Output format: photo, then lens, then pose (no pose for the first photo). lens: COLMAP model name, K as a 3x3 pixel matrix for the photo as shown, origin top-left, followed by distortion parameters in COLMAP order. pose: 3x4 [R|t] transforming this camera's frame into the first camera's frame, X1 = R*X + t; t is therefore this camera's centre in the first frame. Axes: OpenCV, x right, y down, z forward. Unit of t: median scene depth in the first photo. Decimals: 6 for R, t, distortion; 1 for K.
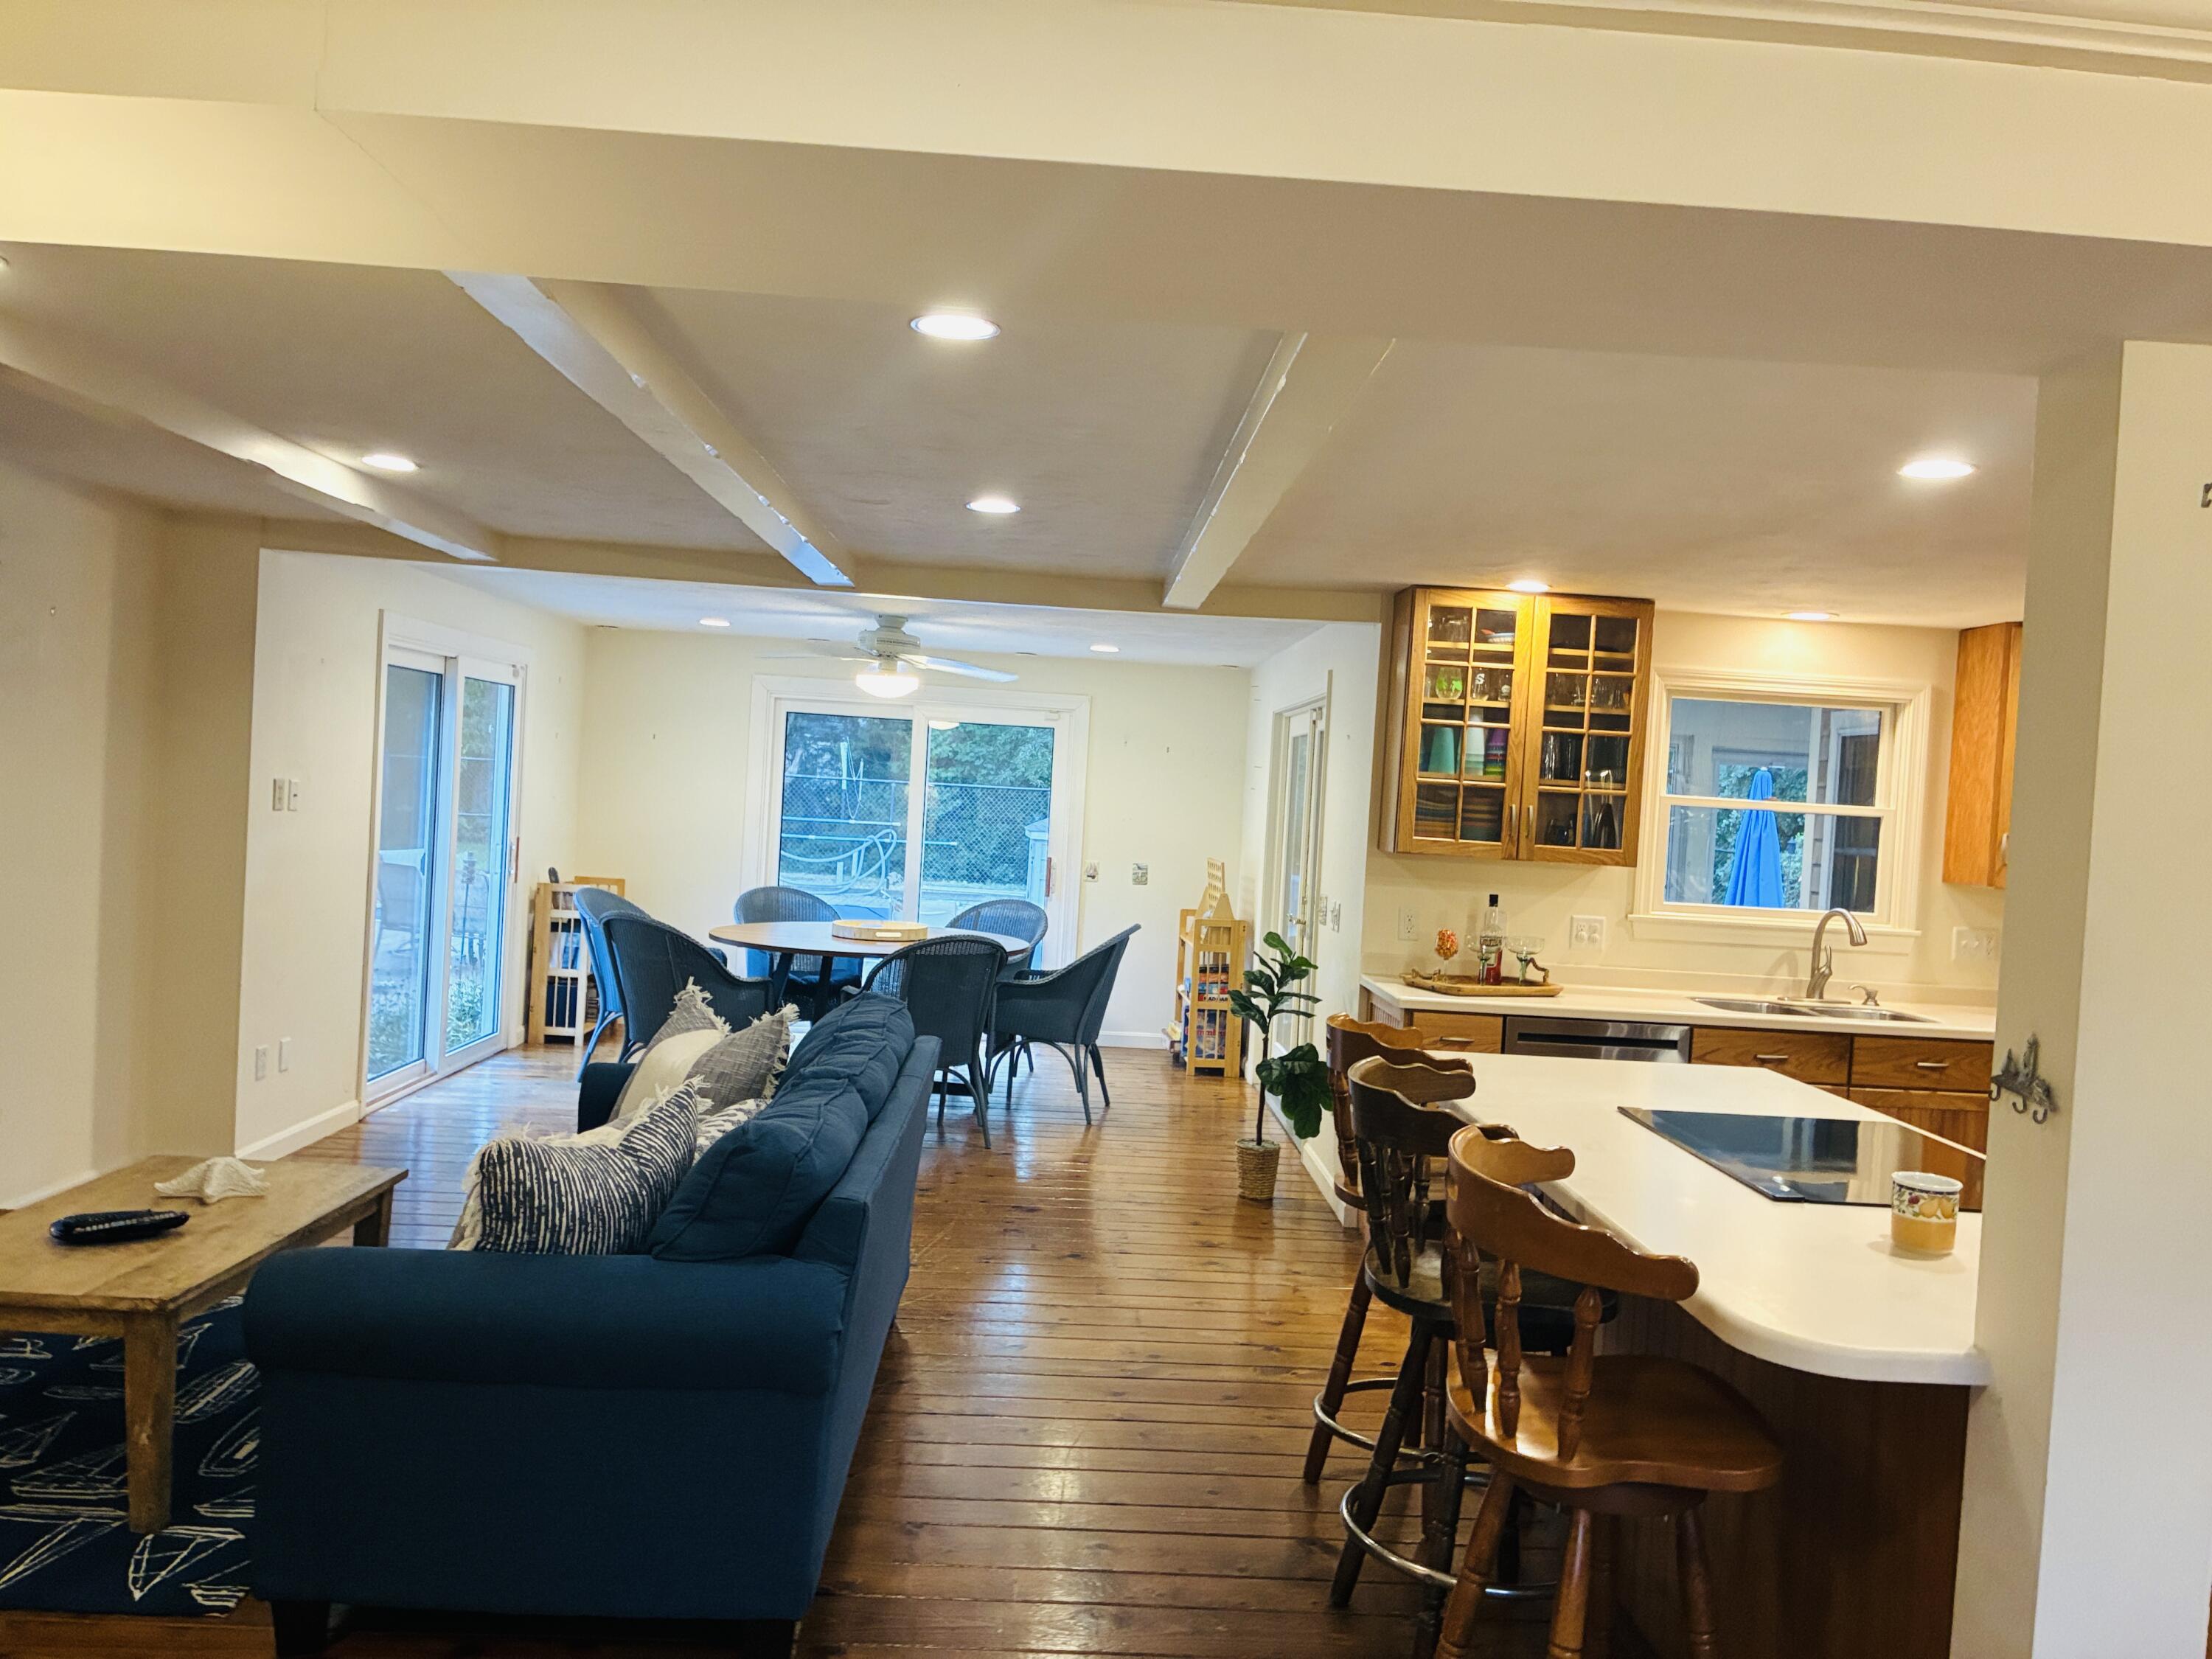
lens RADIAL K [[1656.9, 0, 1119.3], [0, 1656.9, 835.5], [0, 0, 1]] dist [0.040605, -0.065330]
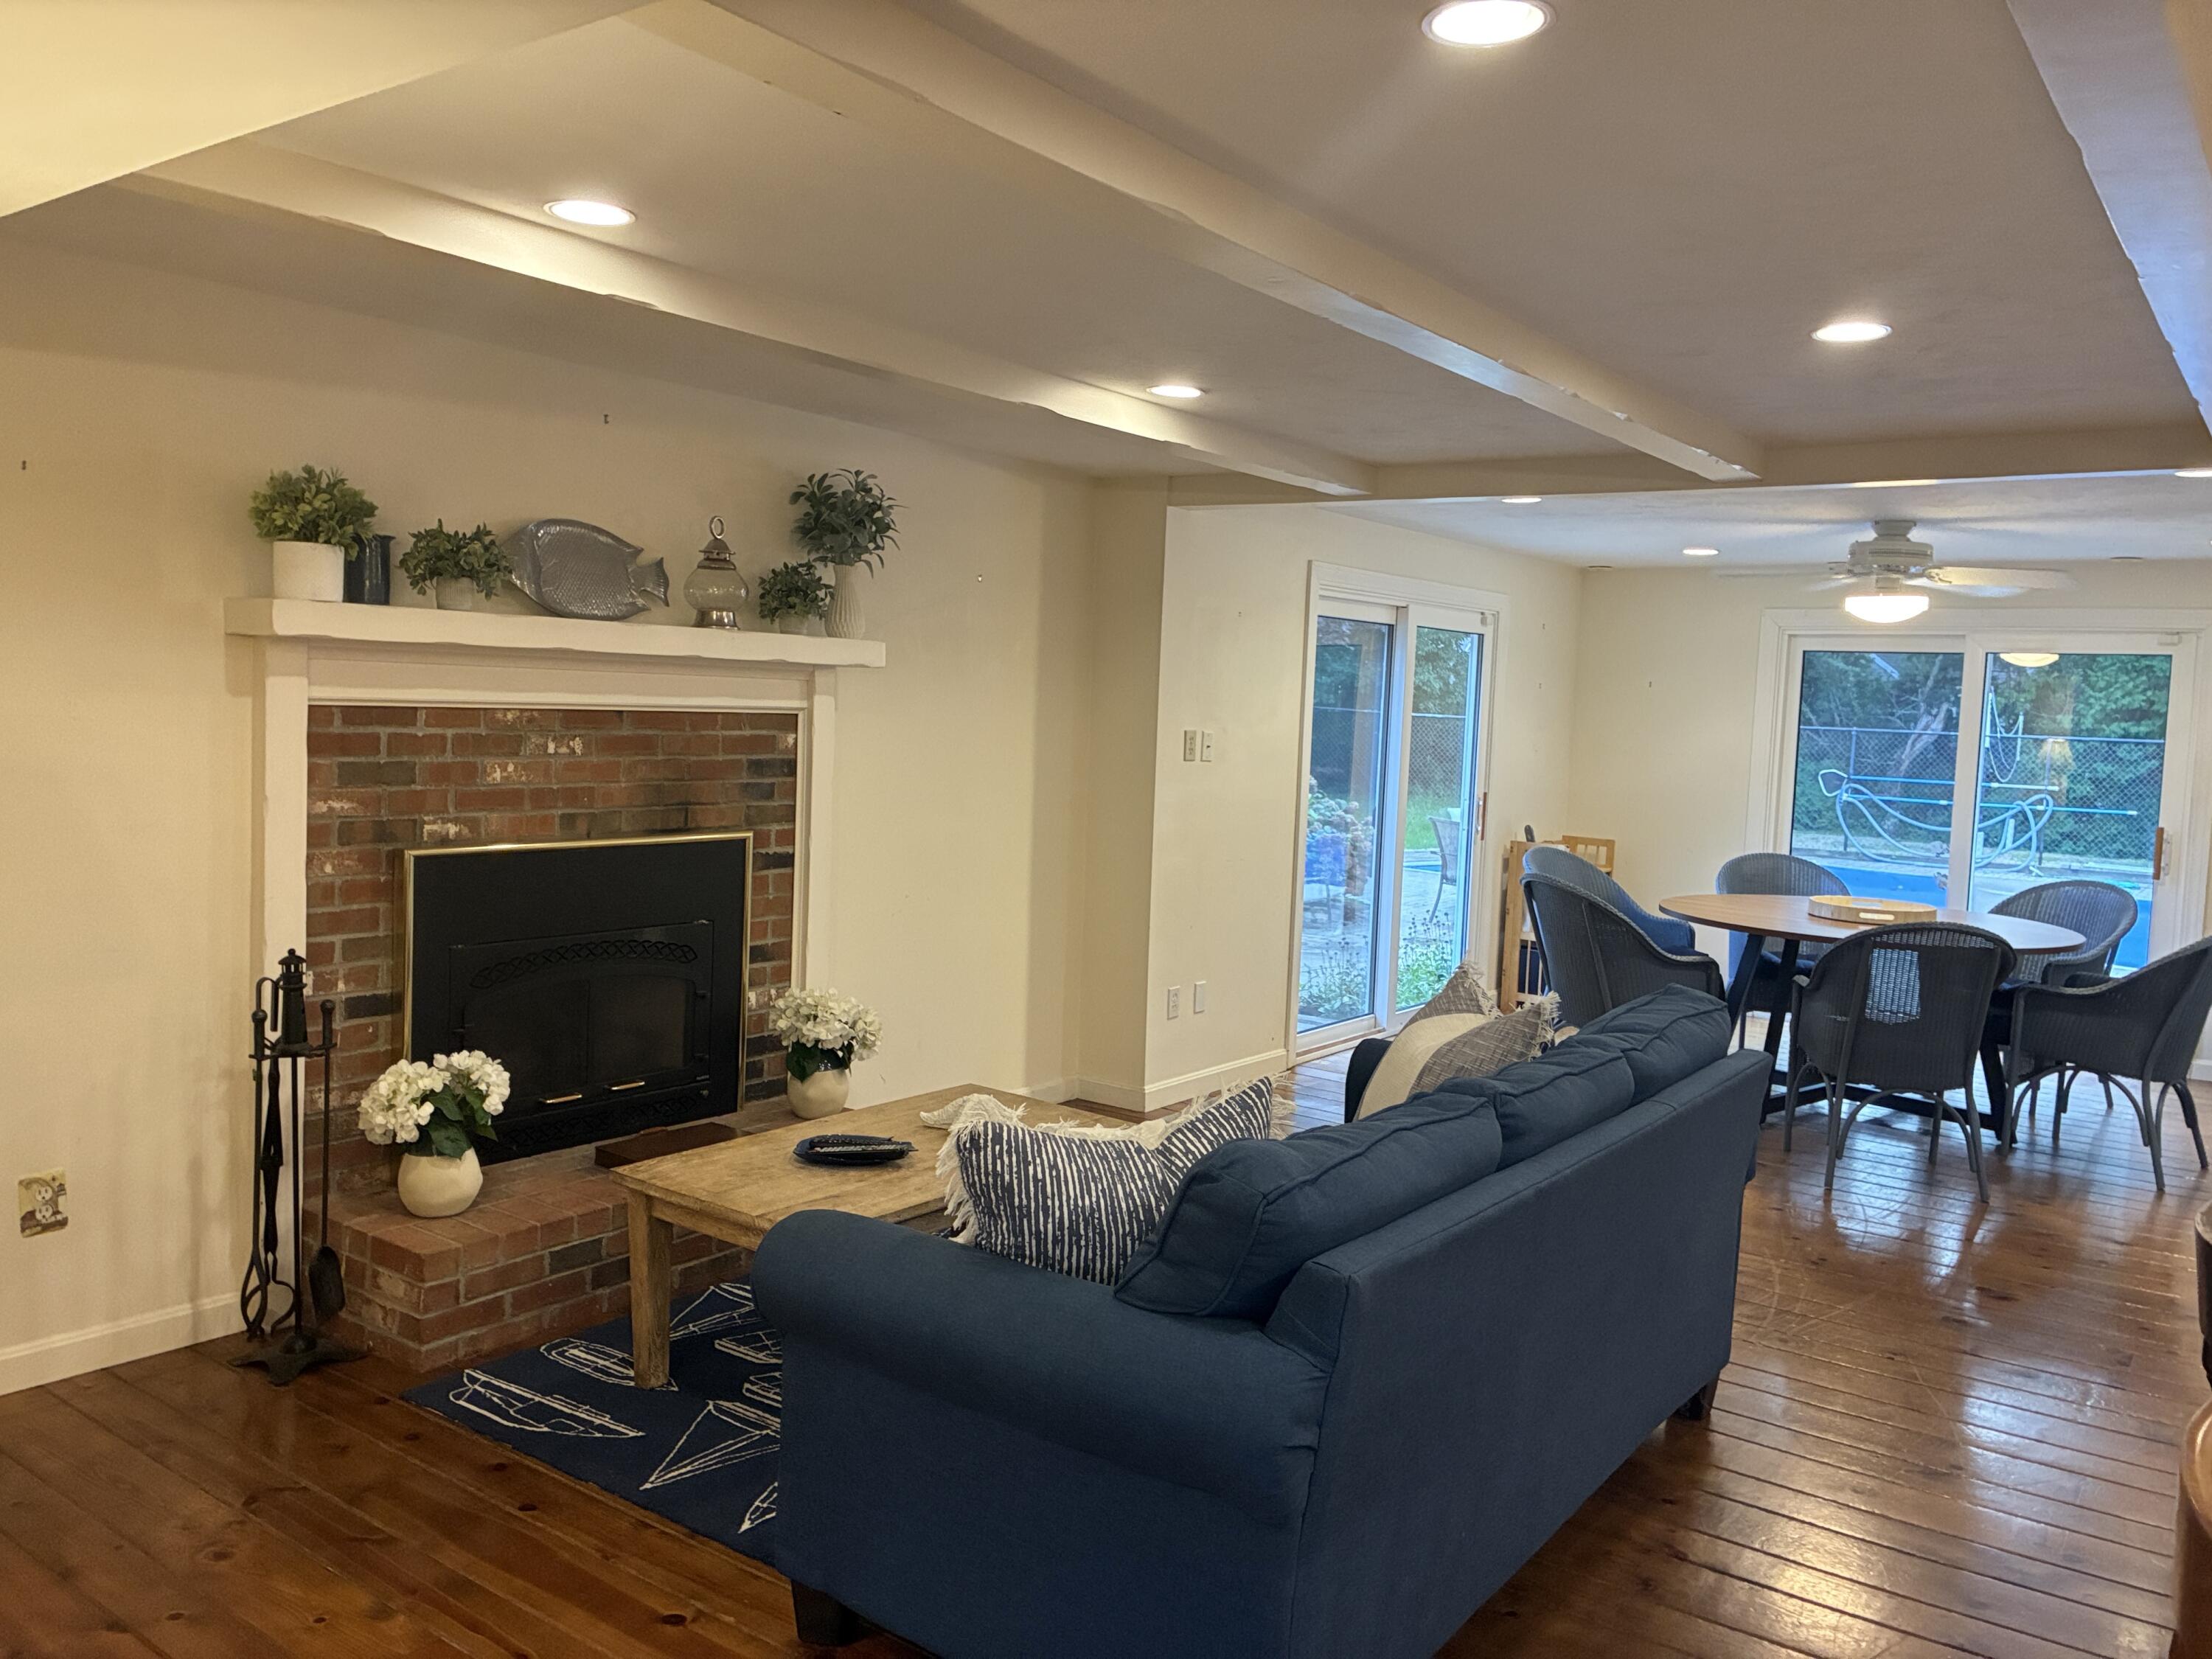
lens RADIAL K [[1656.9, 0, 1116.3], [0, 1656.9, 813.3], [0, 0, 1]] dist [0.040605, -0.065330]
pose [[0.779277, 0.017607, -0.626432, 0.091282], [-0.012679, 0.999844, 0.012331, 0.004786], [0.626551, -0.001667, 0.779378, 0.156065]]
